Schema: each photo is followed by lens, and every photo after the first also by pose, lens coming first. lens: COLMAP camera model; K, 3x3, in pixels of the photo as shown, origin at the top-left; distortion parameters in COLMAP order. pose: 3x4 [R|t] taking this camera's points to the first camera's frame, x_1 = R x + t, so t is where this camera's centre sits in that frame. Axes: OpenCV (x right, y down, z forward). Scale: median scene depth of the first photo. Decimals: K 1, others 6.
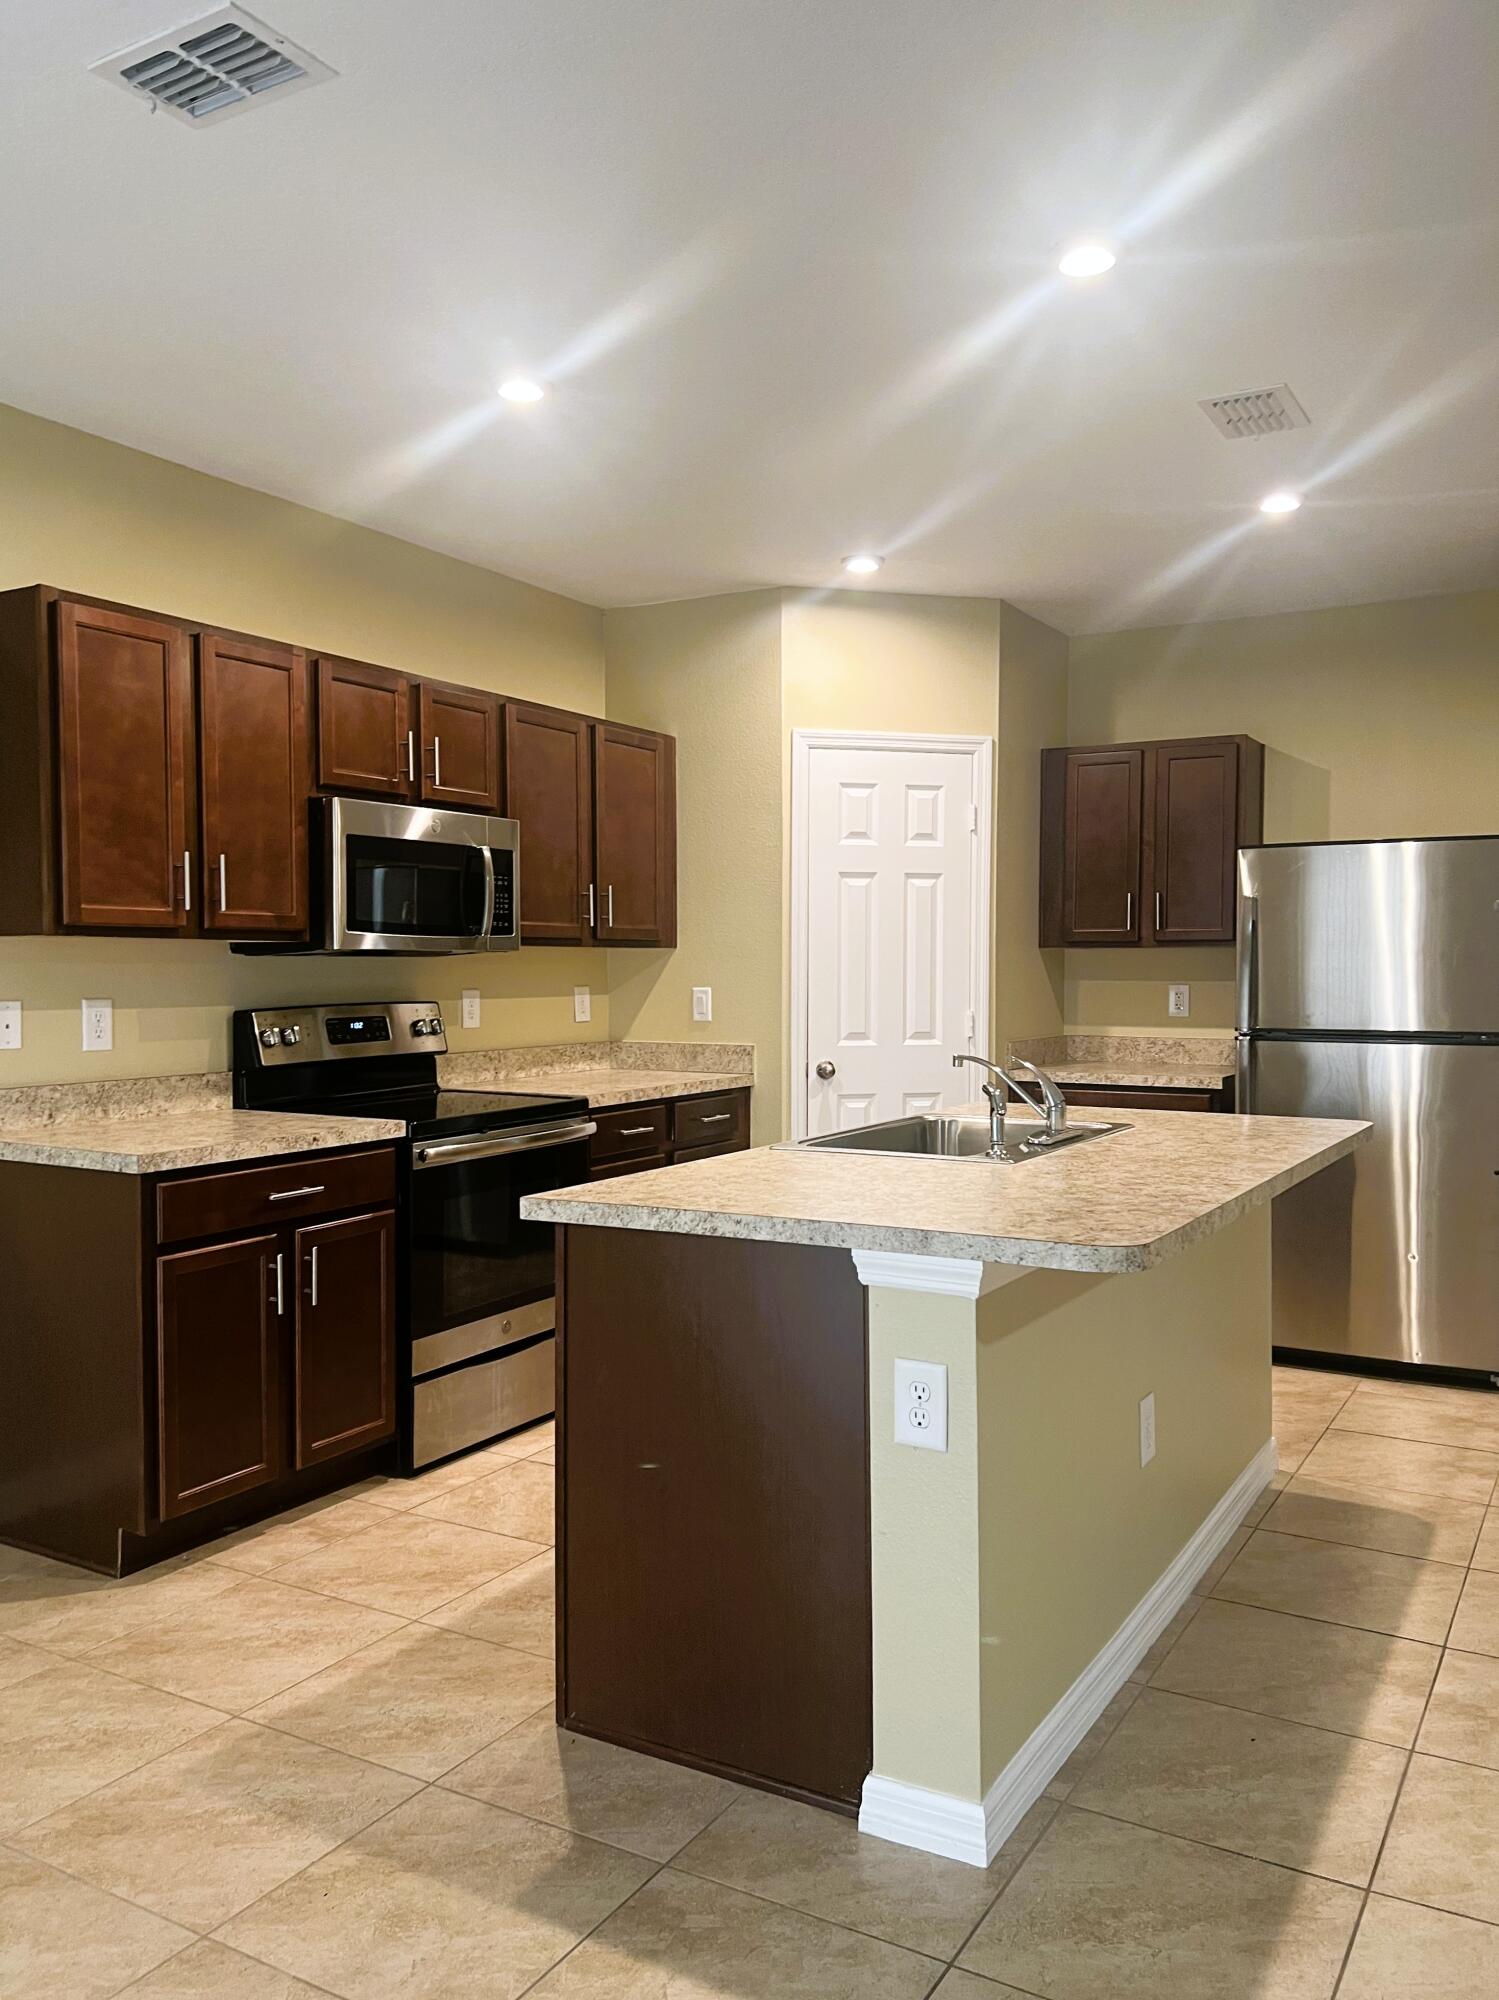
lens RADIAL K [[1528.1, 0, 749.5], [0, 1528.1, 1000.0], [0, 0, 1]] dist [0.001843, -0.003907]
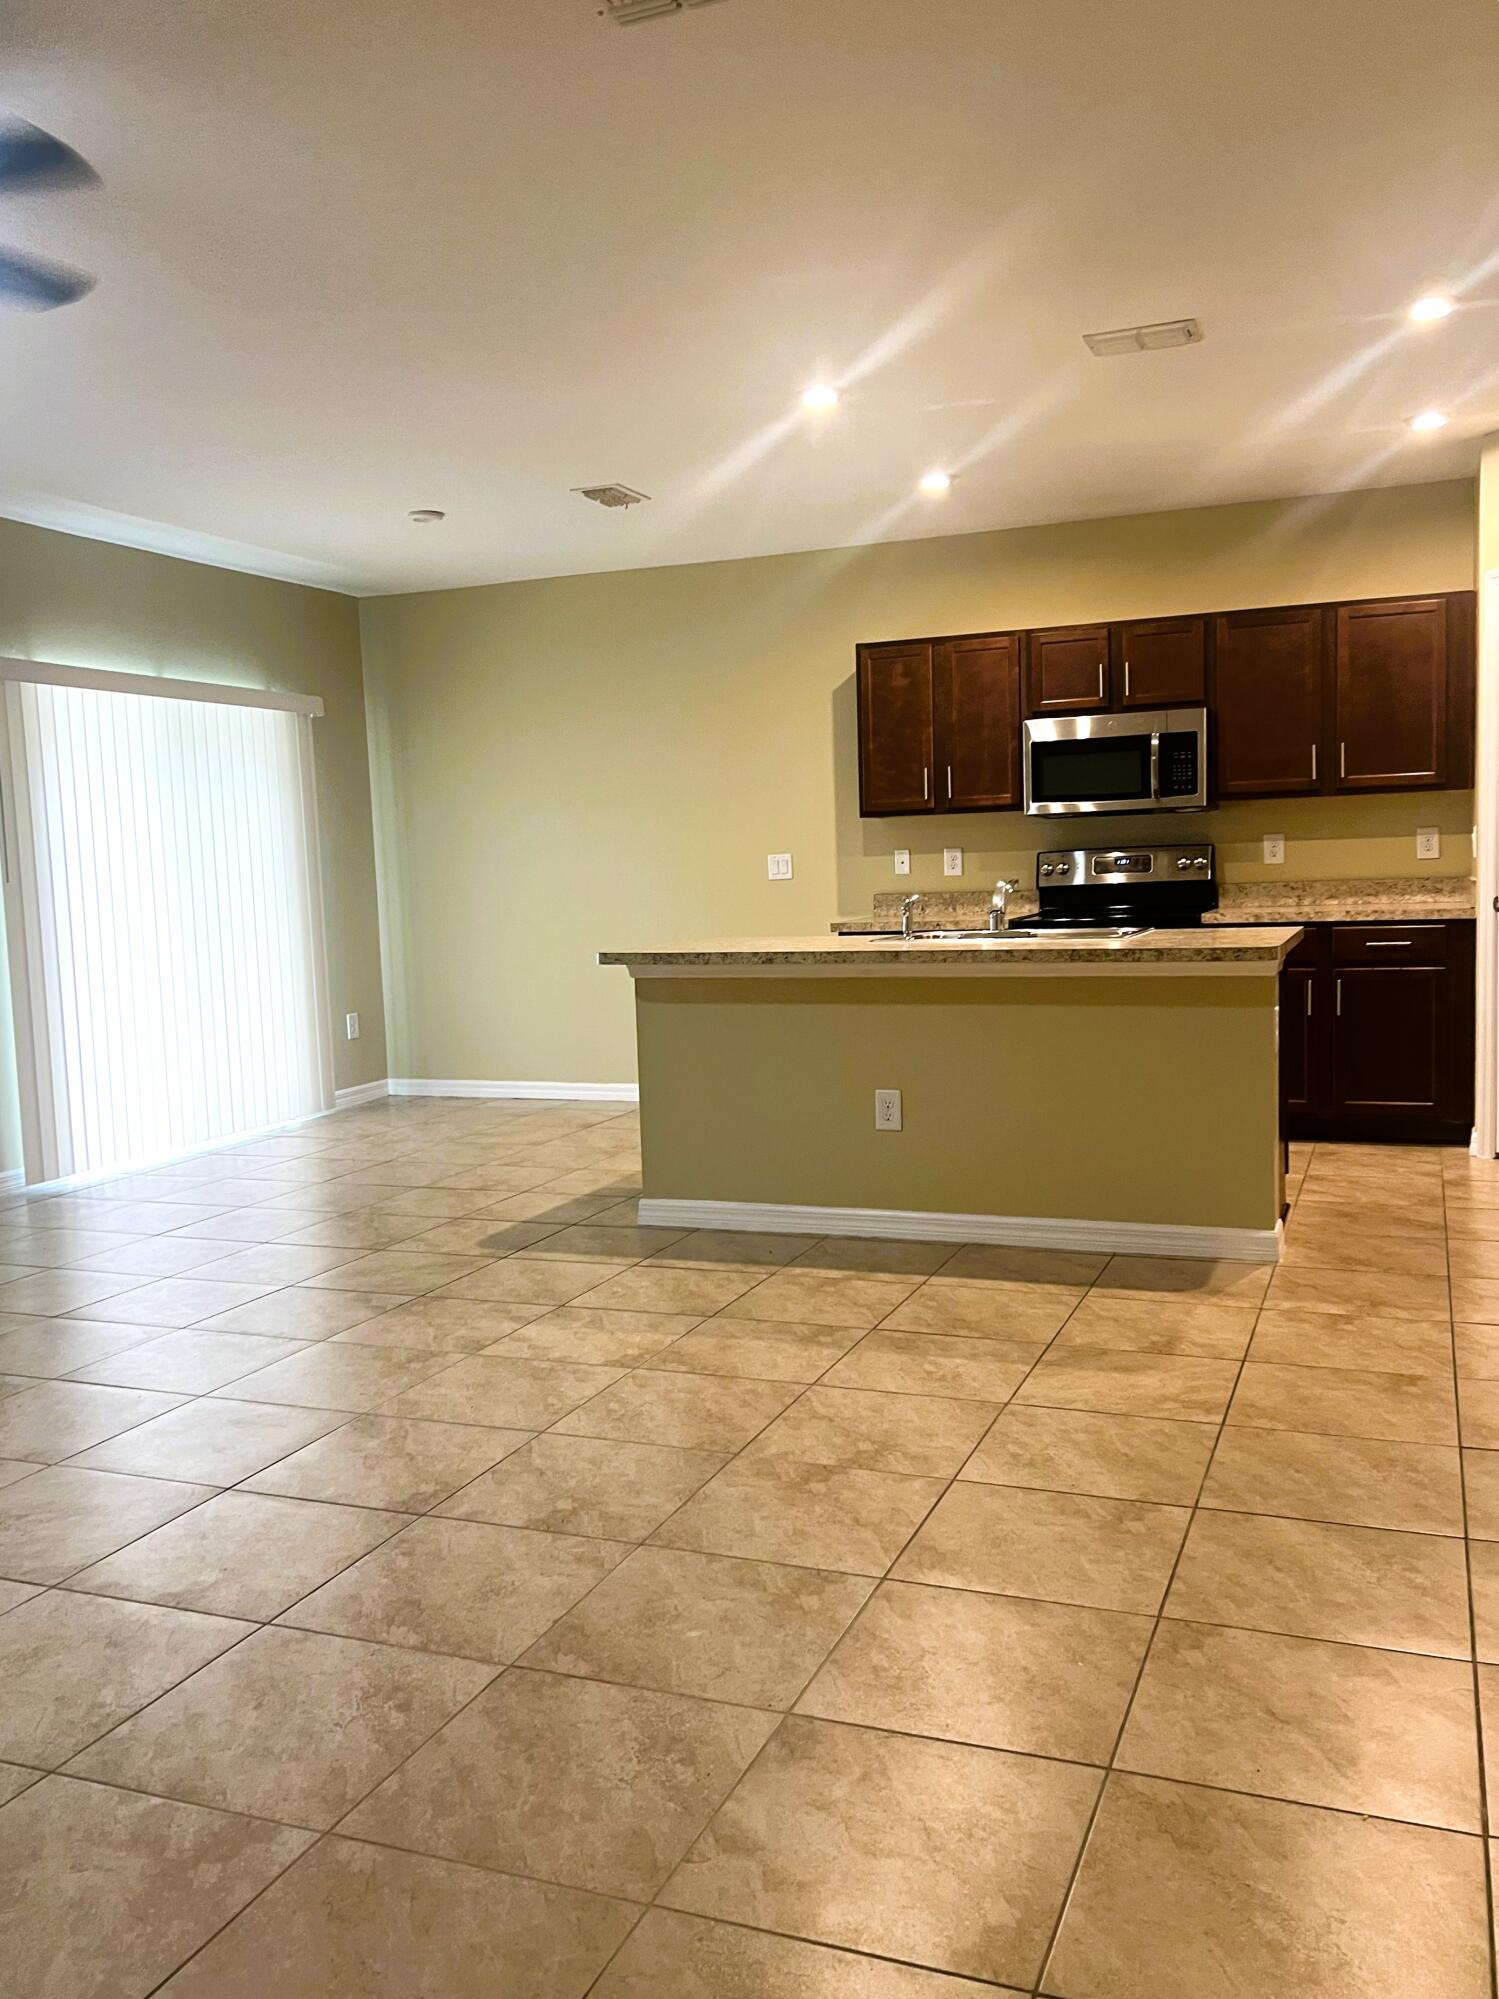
lens RADIAL K [[1627.4, 0, 754.3], [0, 1627.4, 1050.1], [0, 0, 1]] dist [0.007667, -0.002285]
pose [[0.148032, 0.110190, -0.982825, 1.447241], [0.014825, 0.993415, 0.113611, 0.014968], [0.988871, -0.031389, 0.145424, 0.463086]]
